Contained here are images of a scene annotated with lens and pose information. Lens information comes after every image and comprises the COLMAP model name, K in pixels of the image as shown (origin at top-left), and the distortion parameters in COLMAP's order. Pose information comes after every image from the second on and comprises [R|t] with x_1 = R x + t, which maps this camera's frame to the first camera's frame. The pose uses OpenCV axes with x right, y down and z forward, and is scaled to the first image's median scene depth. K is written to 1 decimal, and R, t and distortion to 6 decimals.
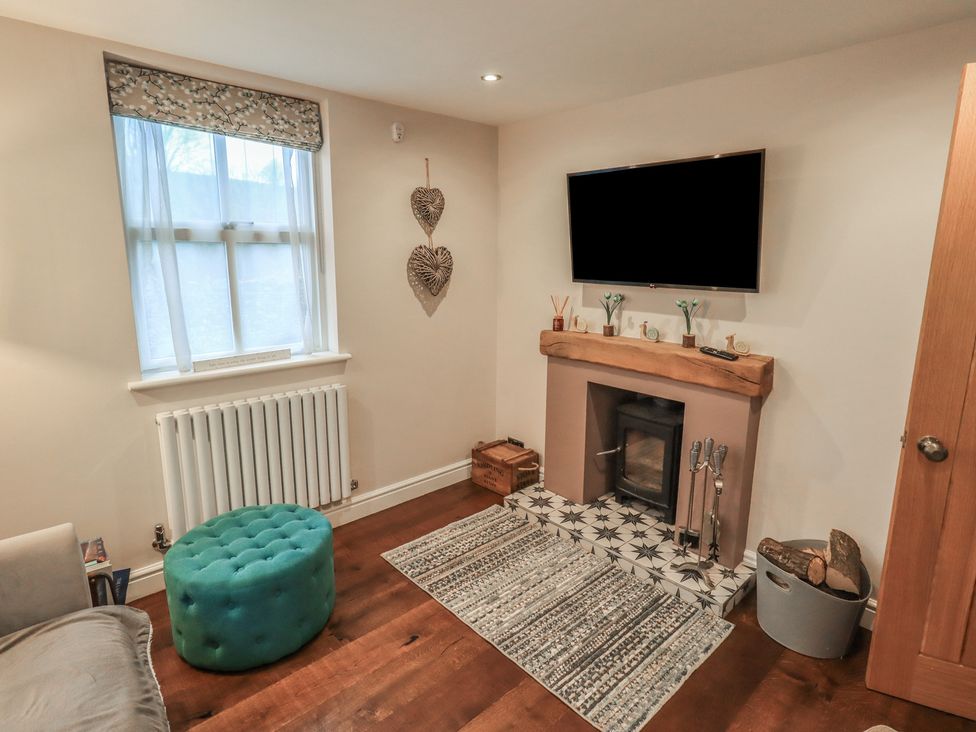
lens RADIAL K [[526.7, 0, 488.0], [0, 526.7, 366.0], [0, 0, 1]] dist [-0.030682, 0.000877]
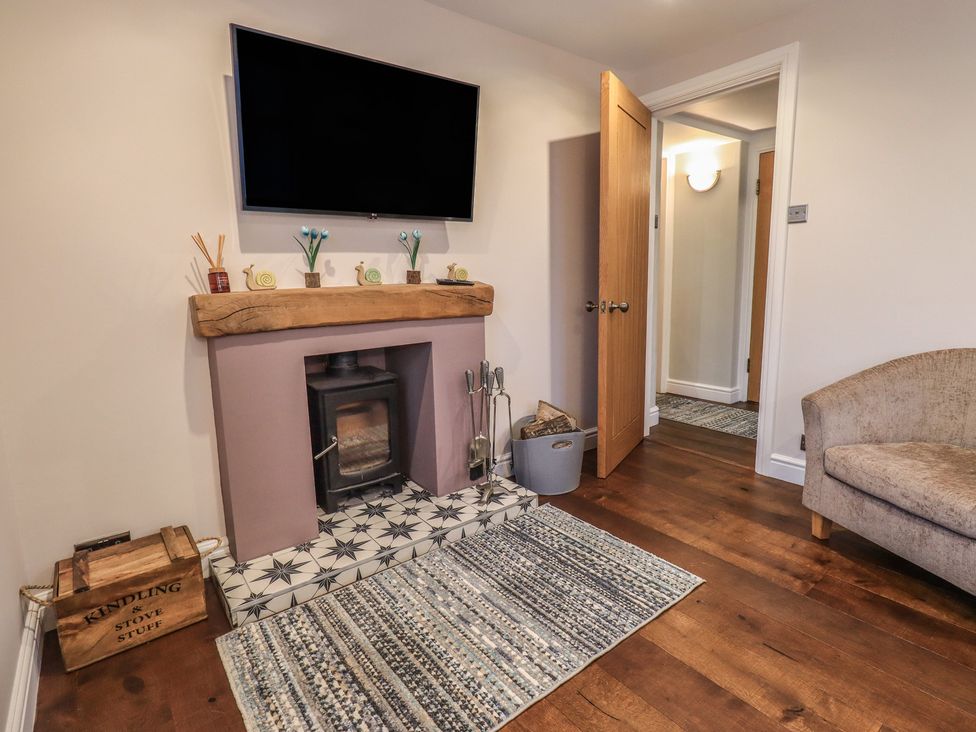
lens RADIAL K [[507.1, 0, 502.3], [0, 507.1, 354.6], [0, 0, 1]] dist [0.003453, 0.000953]
pose [[0.067212, -0.166125, 0.983811, -0.476815], [0.233204, 0.961344, 0.146399, -0.010150], [-0.970102, 0.219589, 0.103355, 0.724326]]
